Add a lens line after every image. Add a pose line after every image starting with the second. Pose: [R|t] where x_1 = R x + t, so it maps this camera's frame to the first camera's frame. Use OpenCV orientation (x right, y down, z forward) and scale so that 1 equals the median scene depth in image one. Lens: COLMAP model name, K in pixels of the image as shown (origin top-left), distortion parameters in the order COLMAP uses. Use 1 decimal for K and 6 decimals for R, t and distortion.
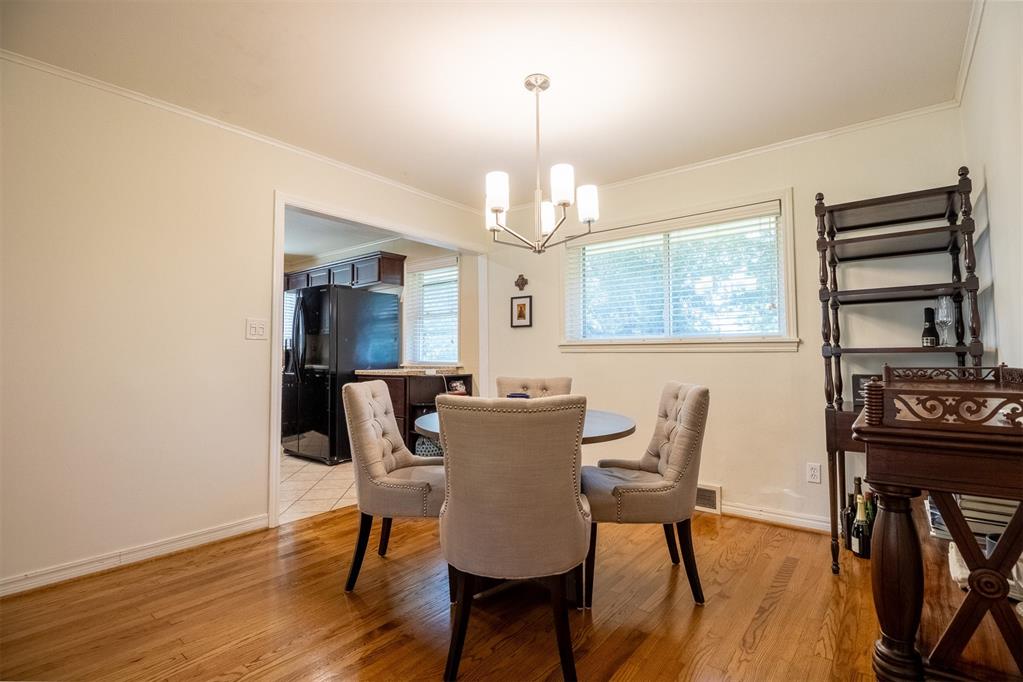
lens RADIAL K [[482.9, 0, 505.1], [0, 482.9, 343.2], [0, 0, 1]] dist [-0.000824, -0.011662]
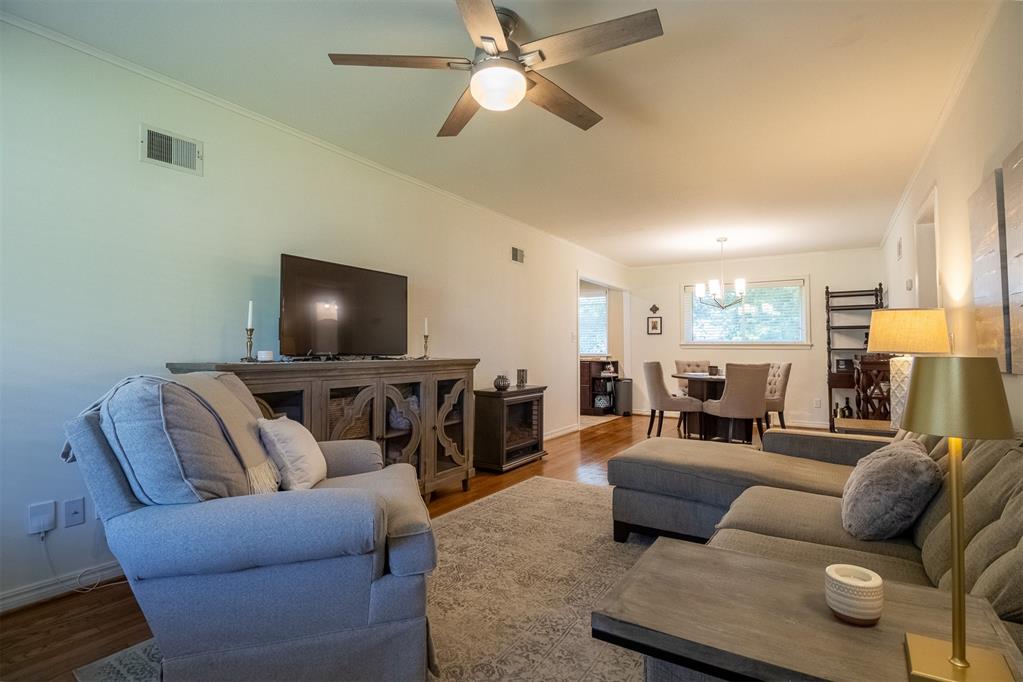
lens RADIAL K [[482.9, 0, 514.9], [0, 482.9, 344.3], [0, 0, 1]] dist [-0.000824, -0.011662]
pose [[0.993200, 0.012981, 0.115695, -1.043564], [-0.014441, 0.999826, 0.011794, -0.014600], [-0.115522, -0.013384, 0.993215, -1.092043]]
